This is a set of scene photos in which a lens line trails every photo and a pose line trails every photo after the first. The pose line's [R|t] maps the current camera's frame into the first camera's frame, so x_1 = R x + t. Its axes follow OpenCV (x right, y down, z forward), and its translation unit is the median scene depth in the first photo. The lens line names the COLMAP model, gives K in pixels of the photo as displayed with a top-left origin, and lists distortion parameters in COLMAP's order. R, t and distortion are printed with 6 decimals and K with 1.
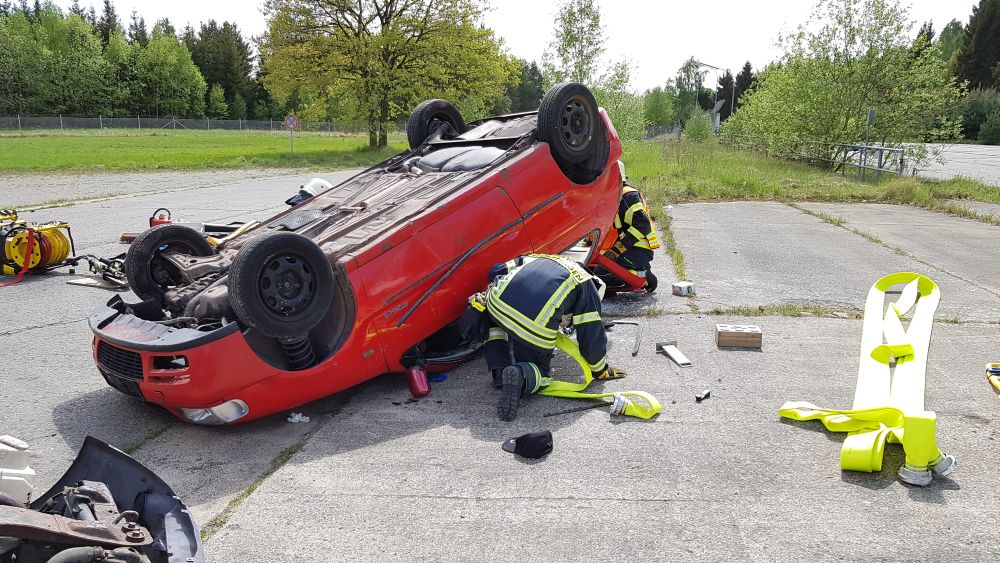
lens RADIAL K [[782.6, 0, 481.4], [0, 782.6, 305.5], [0, 0, 1]] dist [0.092916, -0.149081]
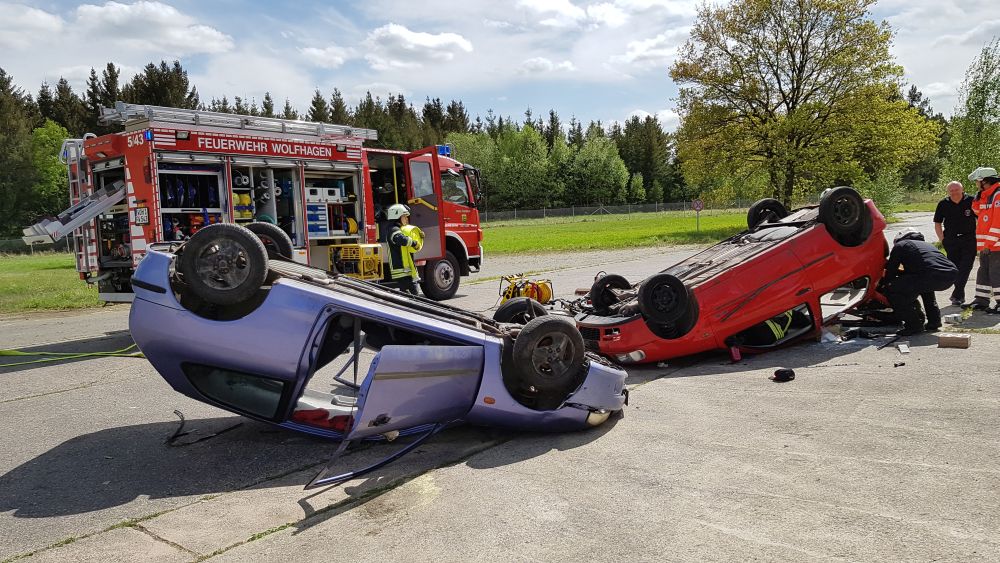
lens RADIAL K [[790.4, 0, 500.0], [0, 790.4, 297.4], [0, 0, 1]] dist [0.079947, -0.116620]
pose [[0.883490, -0.001230, -0.468449, 0.065851], [-0.048474, 0.994388, -0.094032, 0.035461], [0.465936, 0.105784, 0.878472, -0.197275]]
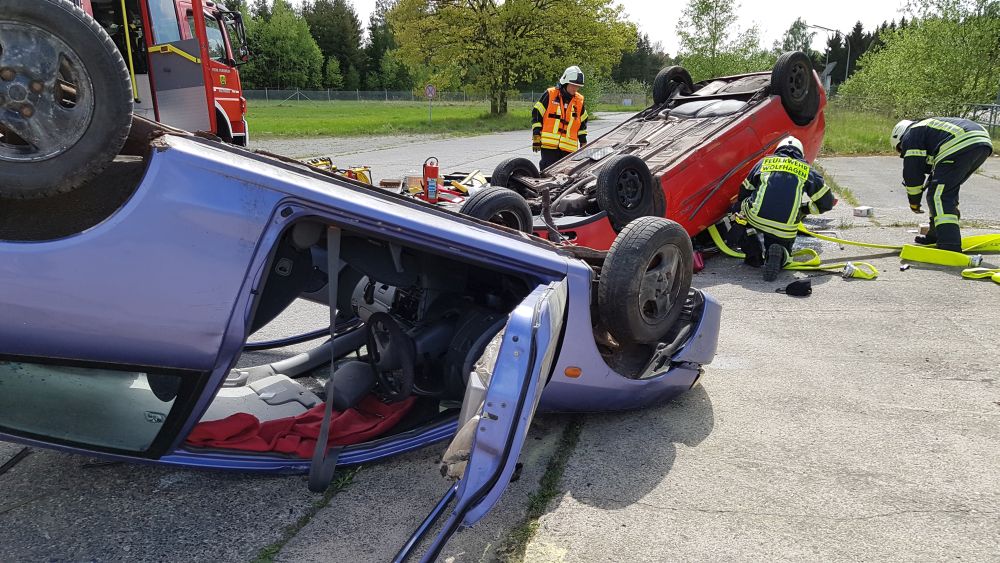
lens RADIAL K [[790.4, 0, 500.0], [0, 790.4, 297.4], [0, 0, 1]] dist [0.079947, -0.116620]
pose [[0.996100, 0.008893, -0.087787, -0.066386], [-0.006619, 0.999636, 0.026158, 0.027167], [0.087987, -0.025475, 0.995796, -0.107164]]
